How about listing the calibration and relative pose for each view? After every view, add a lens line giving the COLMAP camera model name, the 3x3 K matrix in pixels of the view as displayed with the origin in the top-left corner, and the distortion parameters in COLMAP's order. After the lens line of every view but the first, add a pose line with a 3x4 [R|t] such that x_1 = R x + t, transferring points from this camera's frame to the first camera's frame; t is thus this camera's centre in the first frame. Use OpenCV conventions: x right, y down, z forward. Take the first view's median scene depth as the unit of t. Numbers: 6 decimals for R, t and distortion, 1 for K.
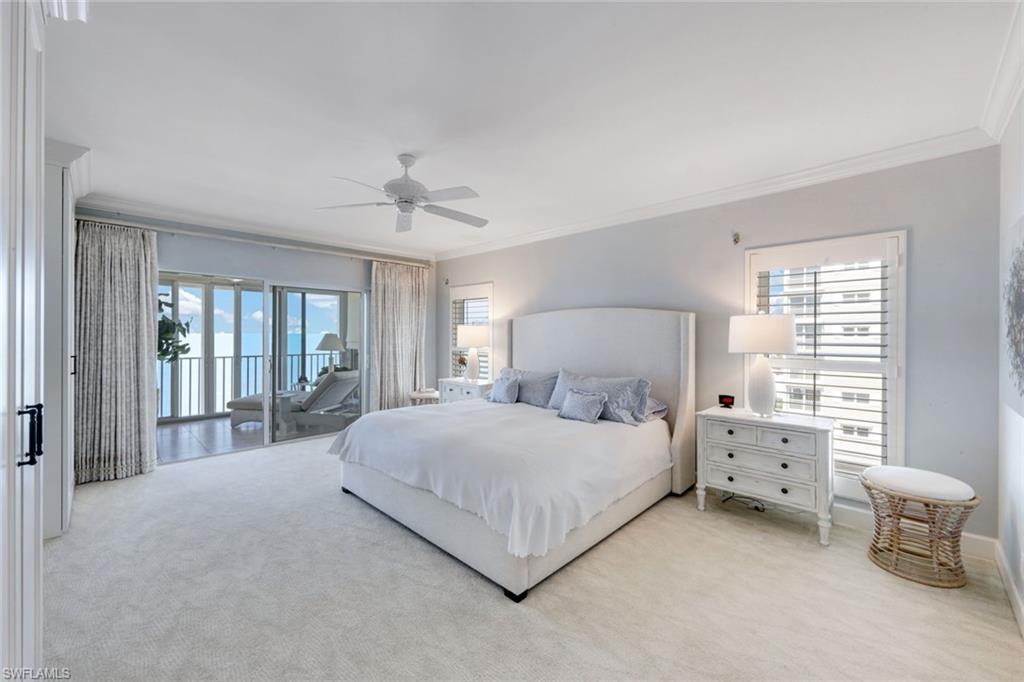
lens RADIAL K [[411.0, 0, 509.4], [0, 411.0, 332.3], [0, 0, 1]] dist [-0.000282, 0.000047]
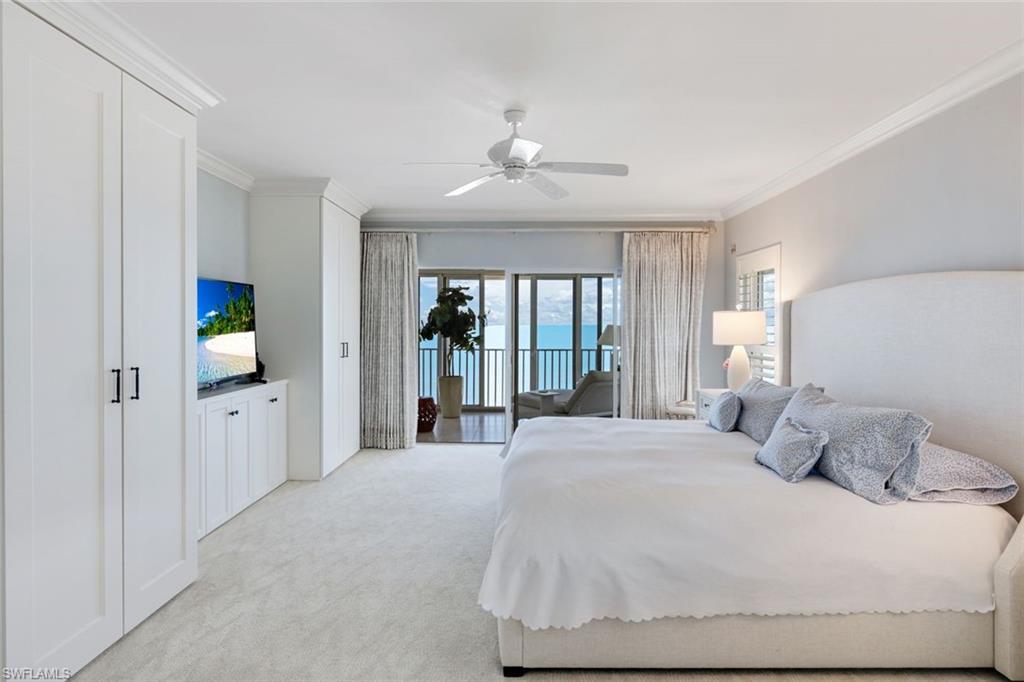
lens RADIAL K [[549.5, 0, 515.6], [0, 549.5, 332.8], [0, 0, 1]] dist [-0.001702, -0.000173]
pose [[0.696077, 0.008063, -0.717922, 0.328378], [0.004261, 0.999873, 0.015361, 0.001812], [0.717954, -0.013751, 0.695954, 0.133981]]
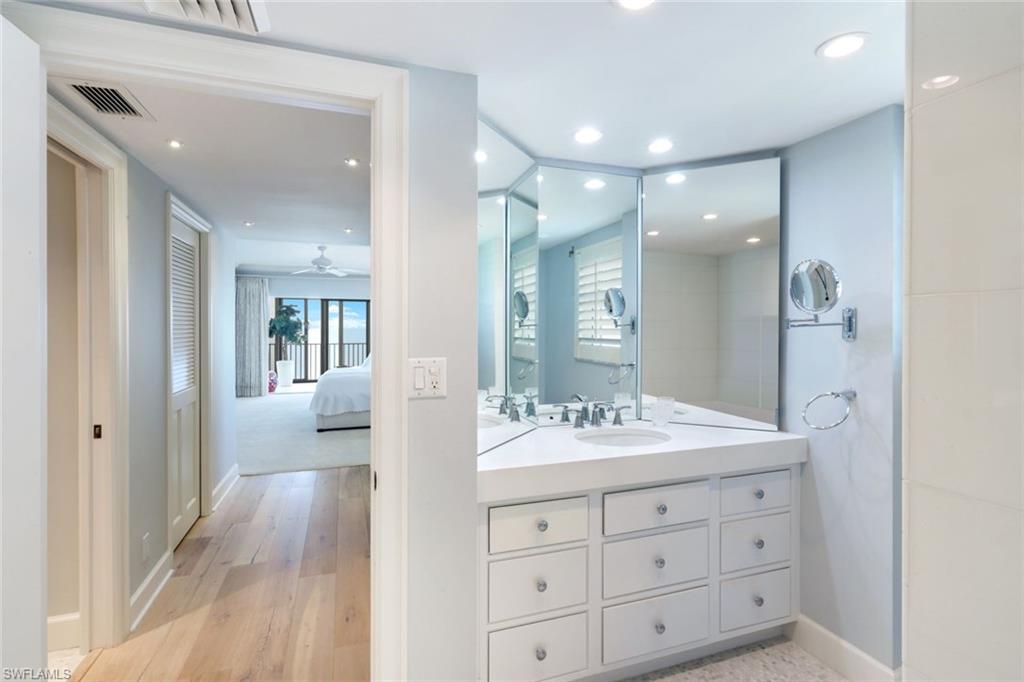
lens RADIAL K [[486.4, 0, 513.1], [0, 486.4, 332.0], [0, 0, 1]] dist [-0.000196, -0.000001]
pose [[0.898886, -0.000032, -0.438183, 1.062814], [0.004940, 0.999937, 0.010061, 0.001625], [0.438155, -0.011208, 0.898830, -0.518937]]
